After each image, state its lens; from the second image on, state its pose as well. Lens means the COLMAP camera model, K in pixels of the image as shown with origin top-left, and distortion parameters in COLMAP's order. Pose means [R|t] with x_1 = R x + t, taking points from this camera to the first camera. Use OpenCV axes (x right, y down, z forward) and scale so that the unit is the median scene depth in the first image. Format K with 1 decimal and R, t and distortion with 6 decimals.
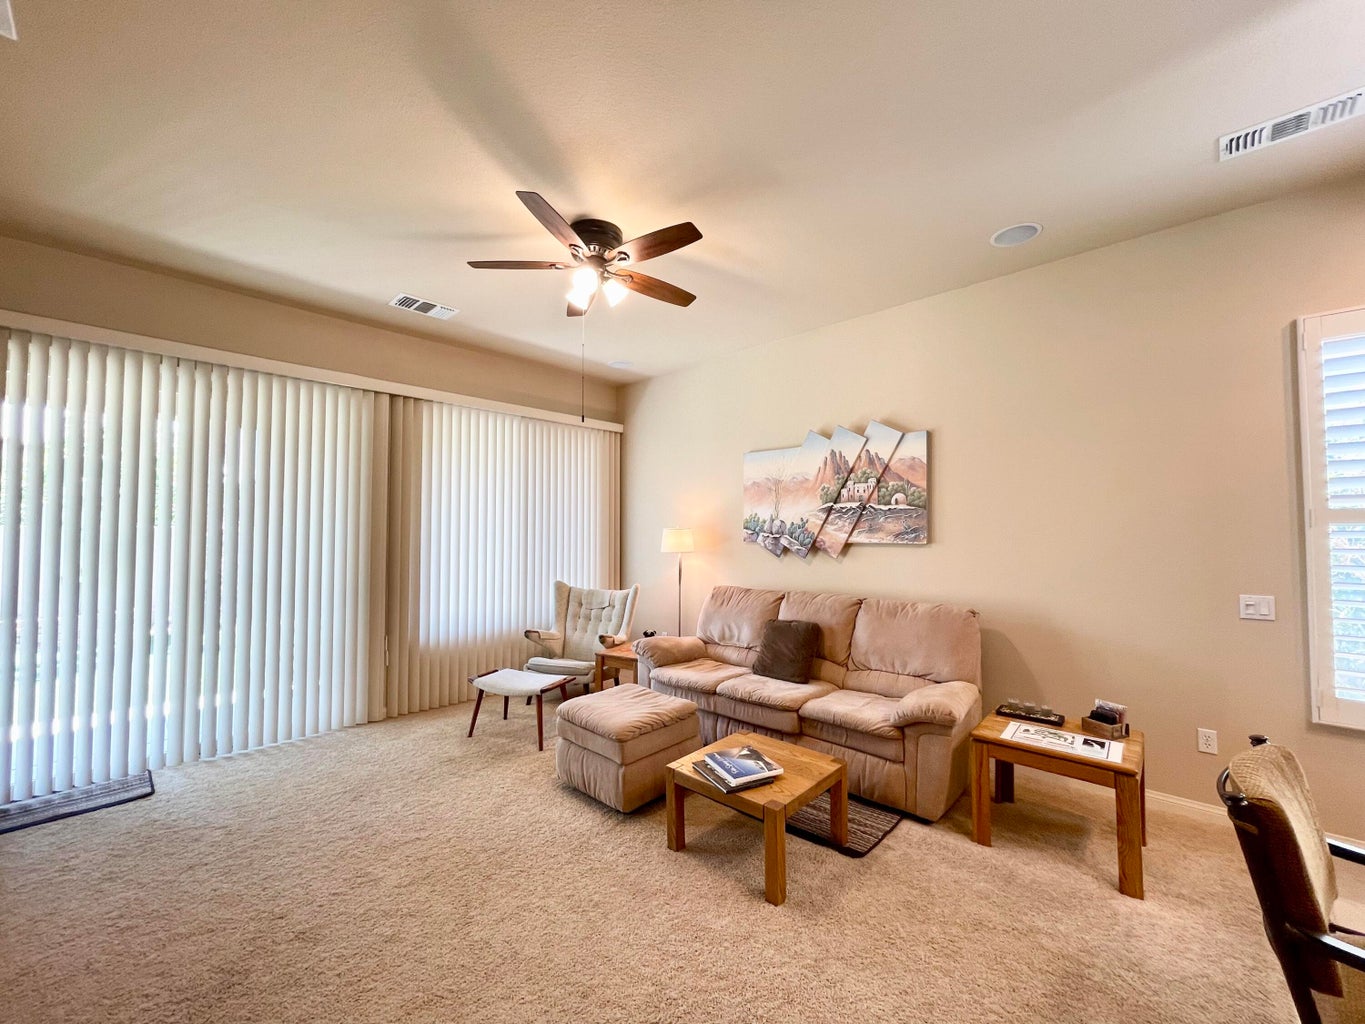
lens RADIAL K [[553.8, 0, 682.9], [0, 553.8, 510.5], [0, 0, 1]] dist [-0.003433, 0.001140]
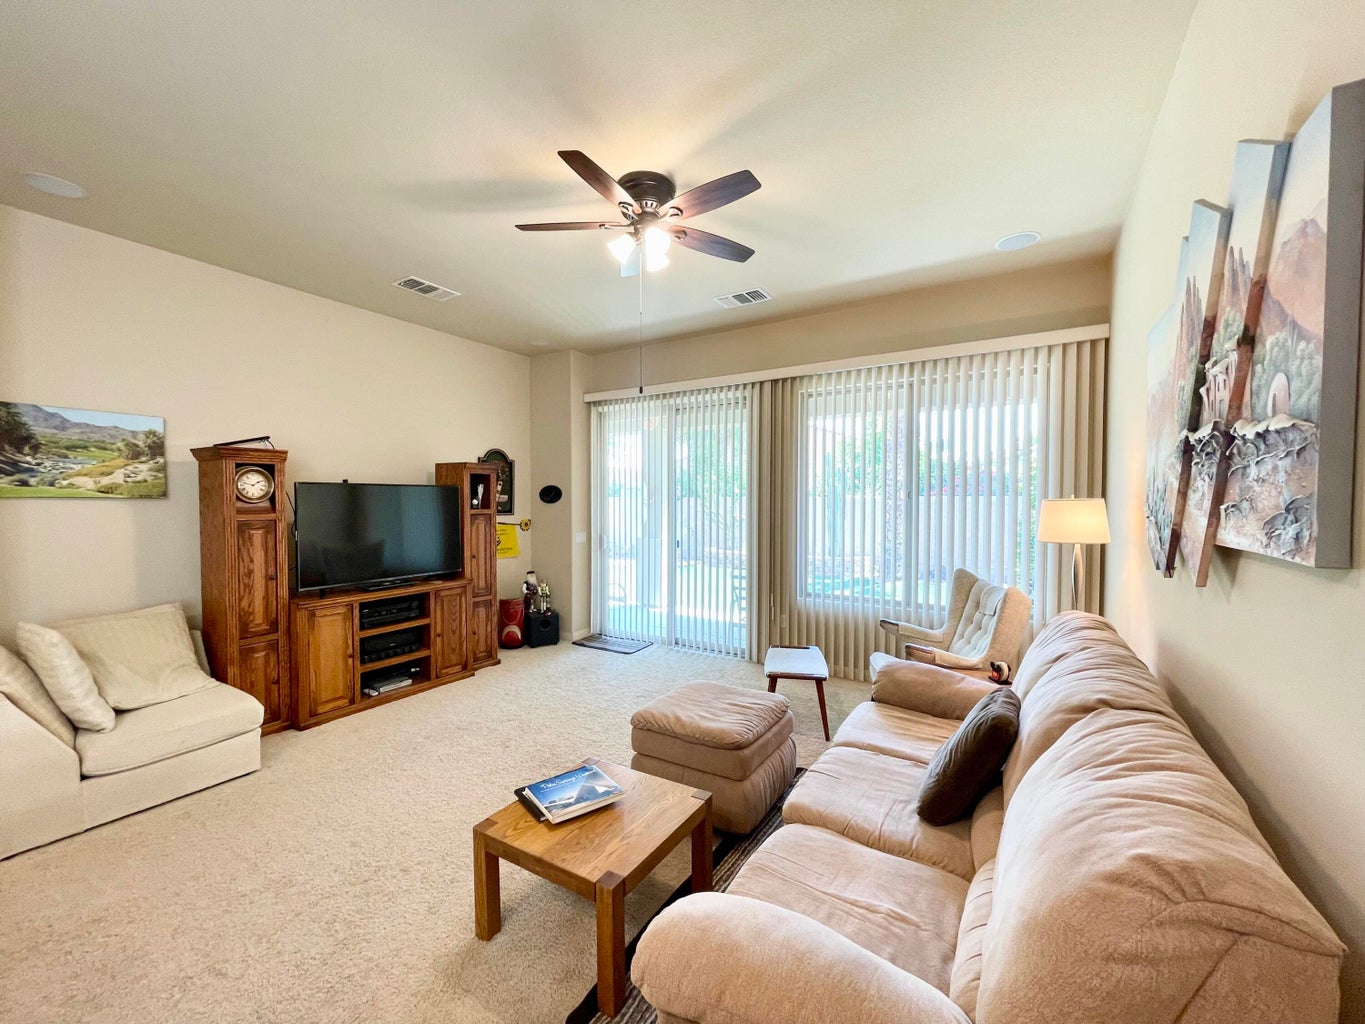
lens RADIAL K [[553.8, 0, 675.2], [0, 553.8, 513.9], [0, 0, 1]] dist [-0.003433, 0.001140]
pose [[0.189961, 0.024815, -0.981478, 0.486427], [0.037087, 0.998786, 0.032431, 0.014350], [0.981091, -0.042561, 0.188810, 0.529641]]
